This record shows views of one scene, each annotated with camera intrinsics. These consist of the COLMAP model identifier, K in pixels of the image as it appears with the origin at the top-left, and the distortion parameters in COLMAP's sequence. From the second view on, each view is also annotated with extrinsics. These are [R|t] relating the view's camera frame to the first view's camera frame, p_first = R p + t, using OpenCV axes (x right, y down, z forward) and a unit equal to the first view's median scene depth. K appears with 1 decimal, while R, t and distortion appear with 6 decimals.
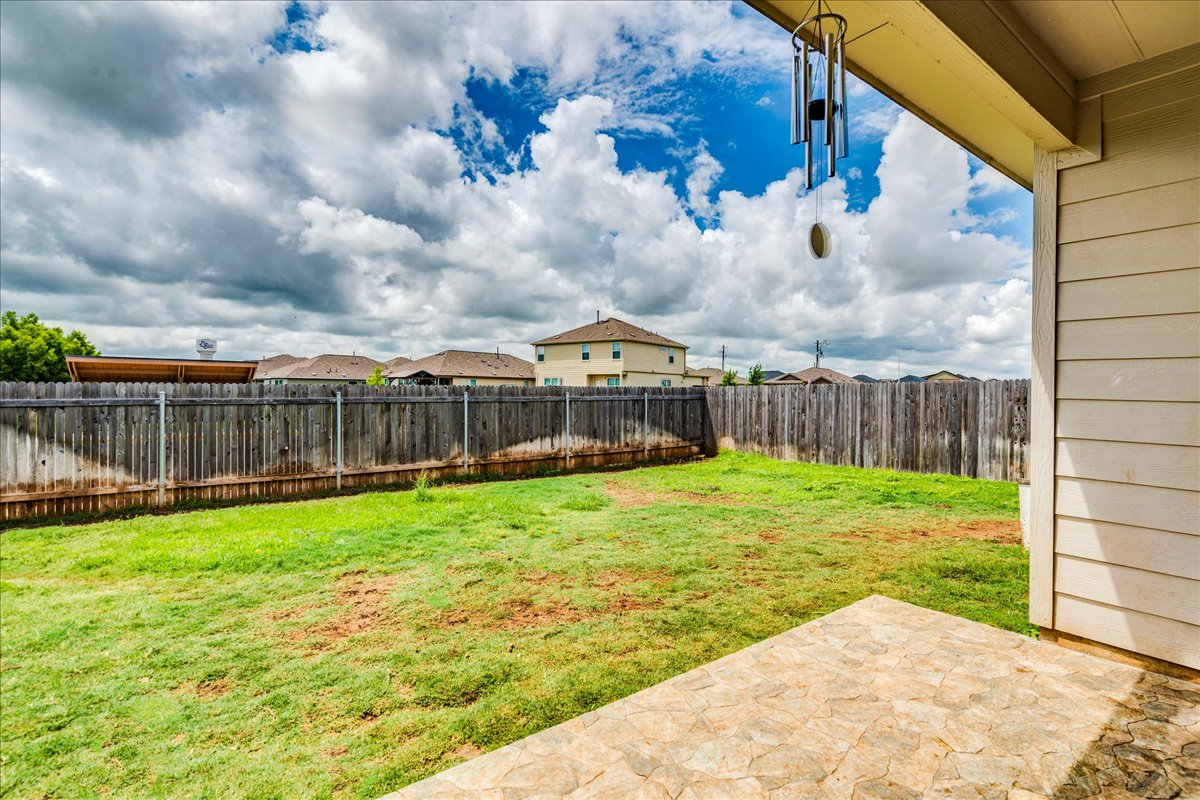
lens RADIAL K [[567.7, 0, 590.4], [0, 567.7, 411.0], [0, 0, 1]] dist [-0.000752, 0.000408]
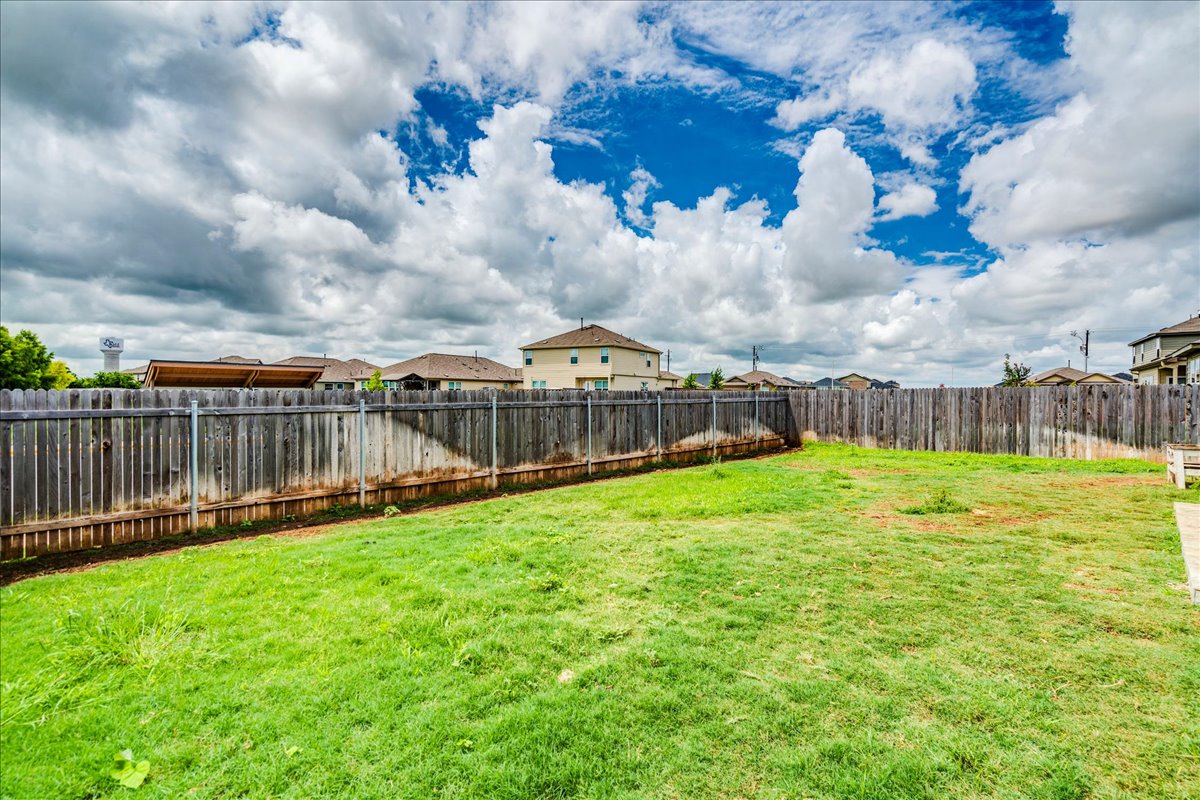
lens RADIAL K [[554.8, 0, 600.8], [0, 554.8, 393.6], [0, 0, 1]] dist [0.000402, 0.000628]
pose [[0.989924, -0.003116, 0.141564, -0.396971], [0.007738, 0.999454, -0.032110, -0.000256], [-0.141387, 0.032882, 0.989408, -0.143054]]
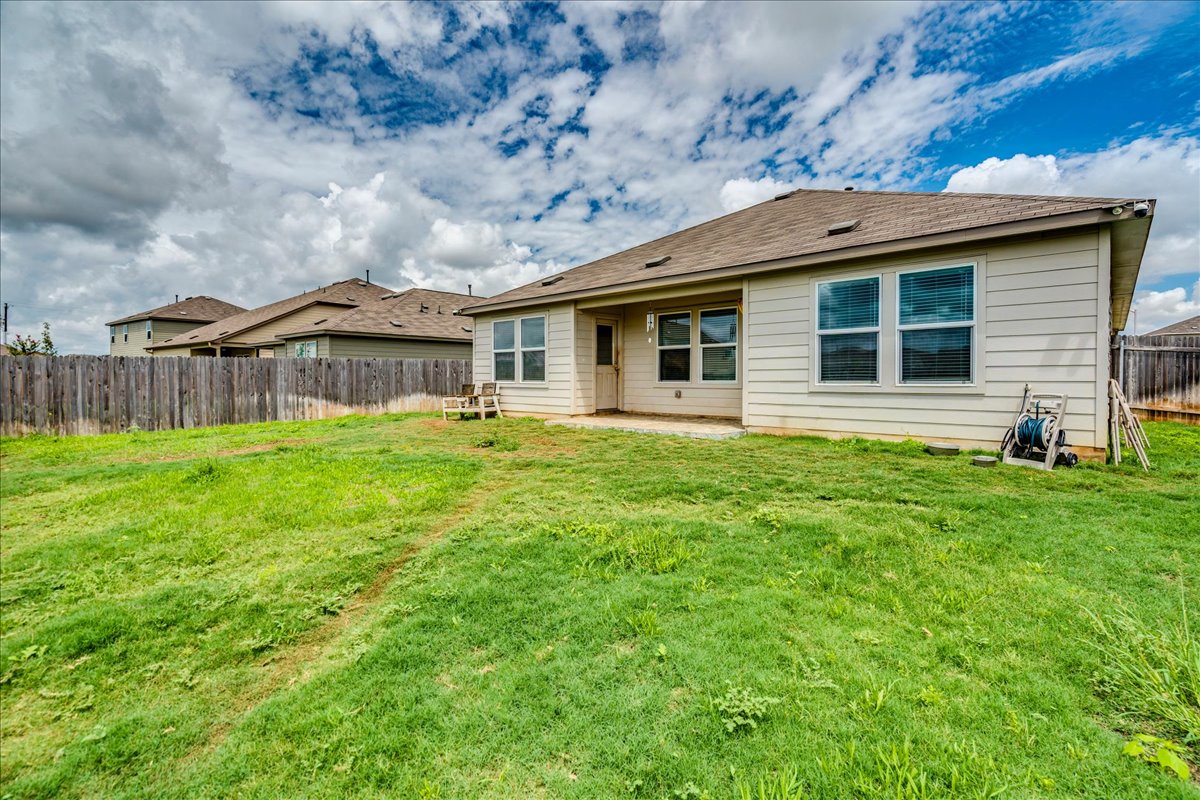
lens RADIAL K [[554.8, 0, 603.6], [0, 554.8, 406.1], [0, 0, 1]] dist [0.000402, 0.000628]
pose [[-0.158016, -0.059953, 0.985615, -0.655755], [0.034550, 0.997208, 0.066197, 0.005612], [-0.986832, 0.044513, -0.155504, 0.273086]]
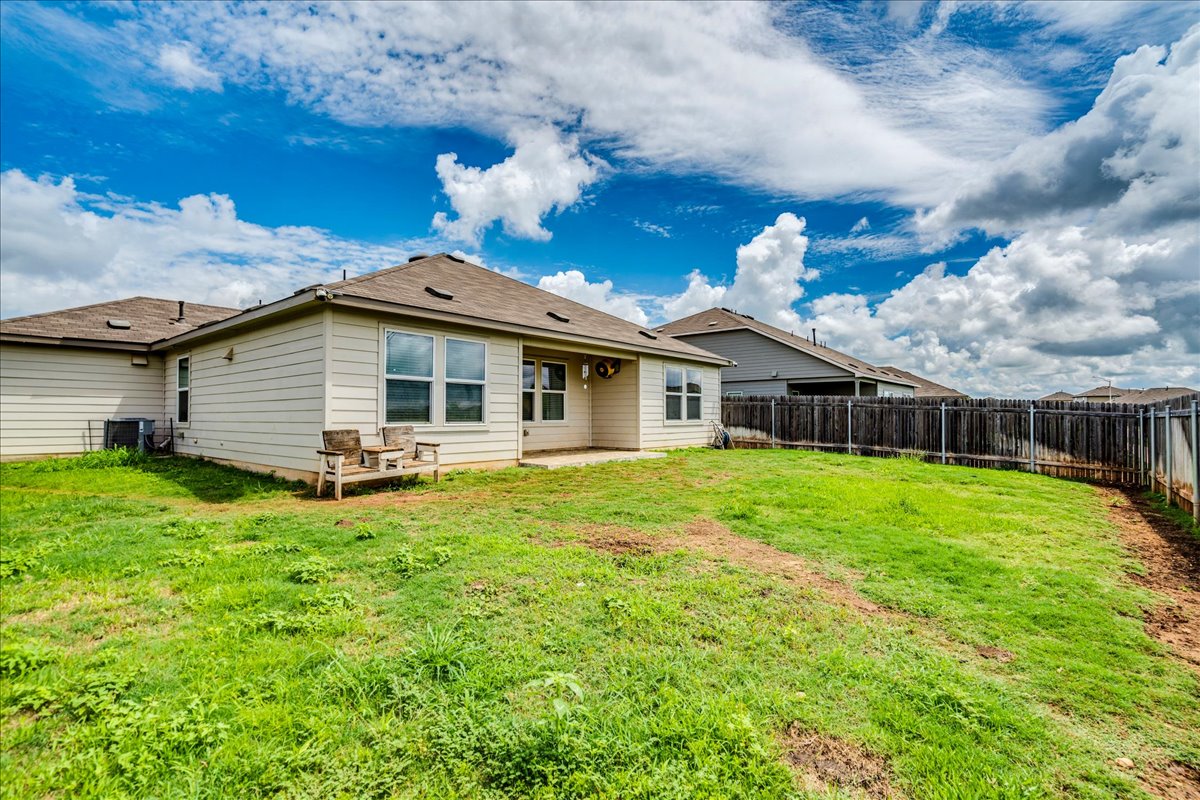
lens RADIAL K [[554.8, 0, 586.9], [0, 554.8, 406.8], [0, 0, 1]] dist [0.000402, 0.000628]
pose [[-0.984041, -0.013007, -0.177469, 0.211820], [-0.015272, 0.999818, 0.011402, -0.009129], [0.177288, 0.013931, -0.984060, 0.947801]]
